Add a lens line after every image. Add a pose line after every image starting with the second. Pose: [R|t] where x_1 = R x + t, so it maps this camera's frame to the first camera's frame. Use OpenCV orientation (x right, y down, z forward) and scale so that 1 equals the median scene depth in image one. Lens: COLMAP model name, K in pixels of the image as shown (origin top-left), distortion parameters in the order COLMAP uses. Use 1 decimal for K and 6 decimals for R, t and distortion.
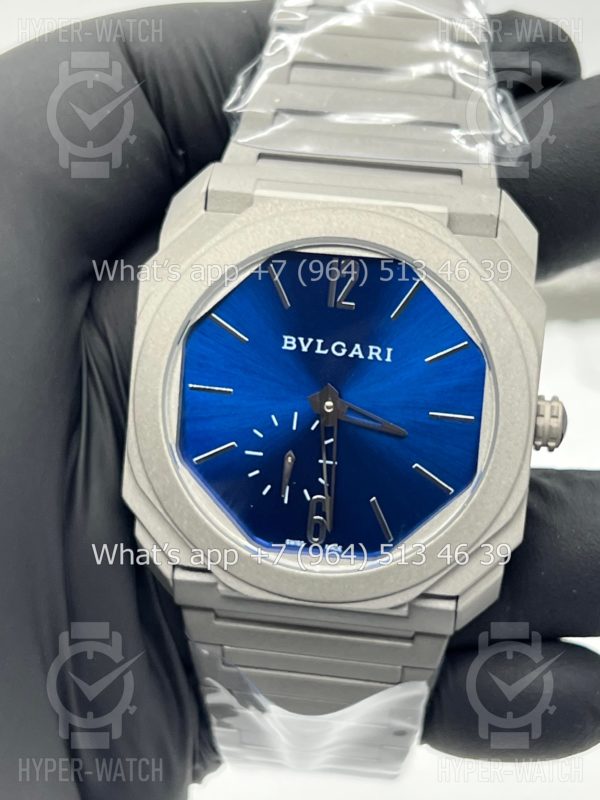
lens RADIAL K [[1948.0, 0, 298.5], [0, 1948.0, 399.1], [0, 0, 1]] dist [0.247331, 0.000000]
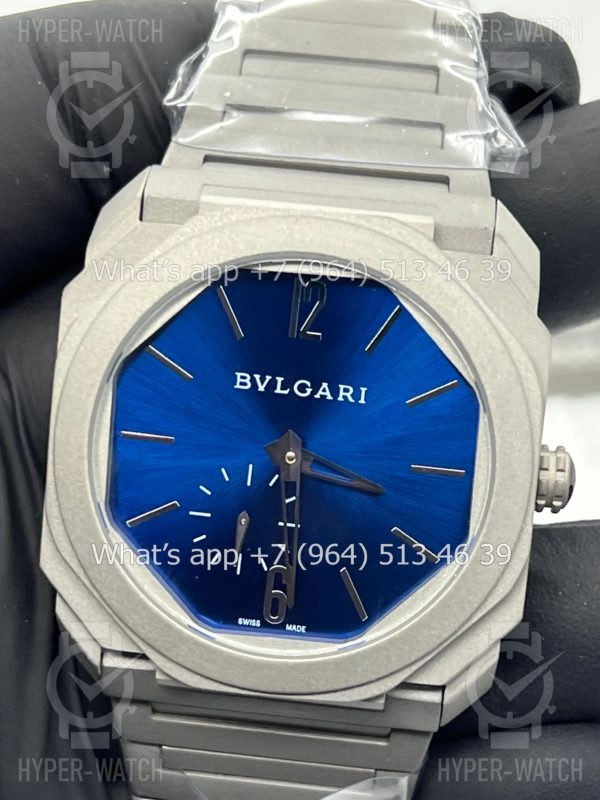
lens RADIAL K [[1948.0, 0, 300.4], [0, 1948.0, 467.7], [0, 0, 1]] dist [0.247331, 0.000000]
pose [[0.999424, 0.001074, 0.033922, -0.008284], [-0.000823, 0.999972, -0.007407, 0.014156], [-0.033929, 0.007375, 0.999397, 0.169363]]
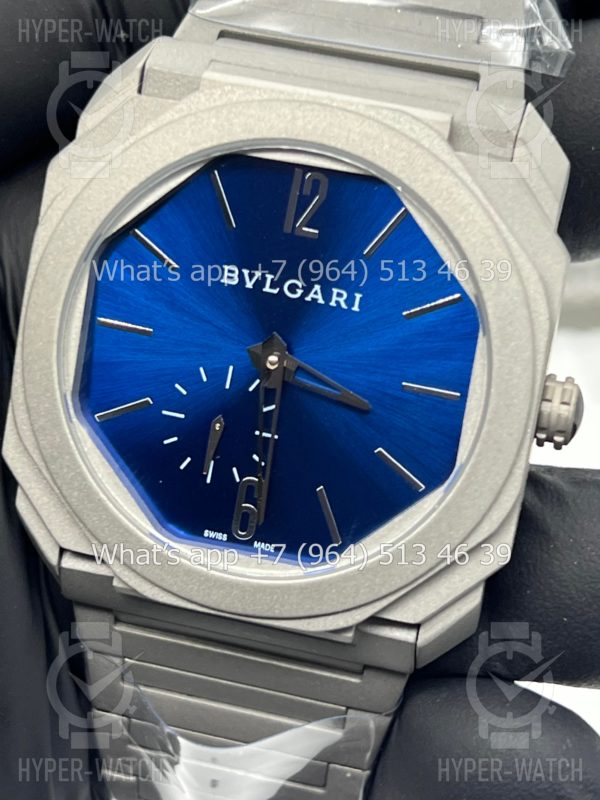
lens RADIAL K [[1948.0, 0, 304.7], [0, 1948.0, 406.9], [0, 0, 1]] dist [0.247331, 0.000000]
pose [[0.994339, 0.094163, -0.049234, 0.067124], [-0.094016, 0.995557, 0.005297, 0.015936], [0.049514, -0.000639, 0.998773, 0.232371]]
